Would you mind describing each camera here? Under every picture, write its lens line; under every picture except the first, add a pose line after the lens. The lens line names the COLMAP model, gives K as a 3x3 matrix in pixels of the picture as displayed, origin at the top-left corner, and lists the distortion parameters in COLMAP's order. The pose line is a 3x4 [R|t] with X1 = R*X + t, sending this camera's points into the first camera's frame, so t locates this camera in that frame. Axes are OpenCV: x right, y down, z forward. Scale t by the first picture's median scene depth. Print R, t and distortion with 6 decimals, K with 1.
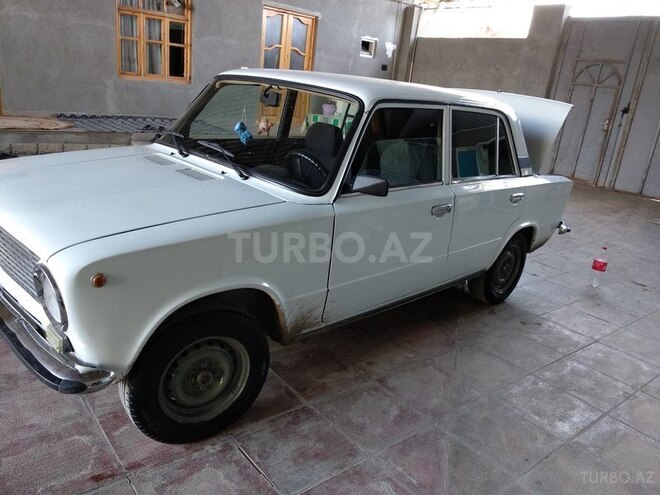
lens RADIAL K [[528.3, 0, 330.0], [0, 528.3, 247.5], [0, 0, 1]] dist [0.030438, -0.002308]
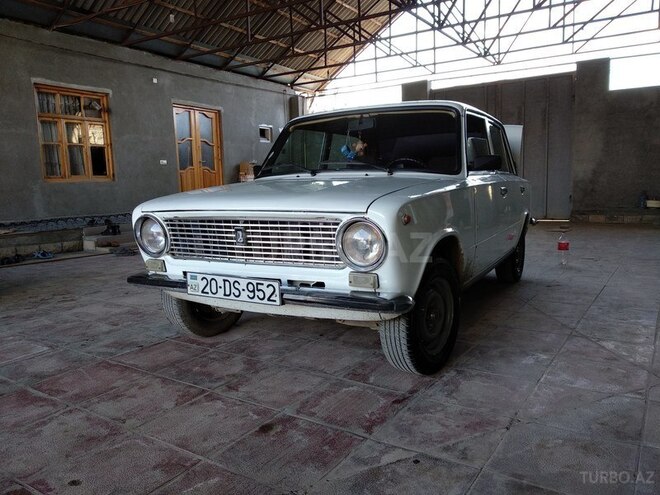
lens RADIAL K [[528.3, 0, 330.0], [0, 528.3, 247.5], [0, 0, 1]] dist [0.030438, -0.002308]
pose [[0.946815, -0.165222, 0.276123, -0.177934], [0.211773, 0.966029, -0.148125, 0.051022], [-0.242269, 0.198722, 0.949640, -0.032674]]
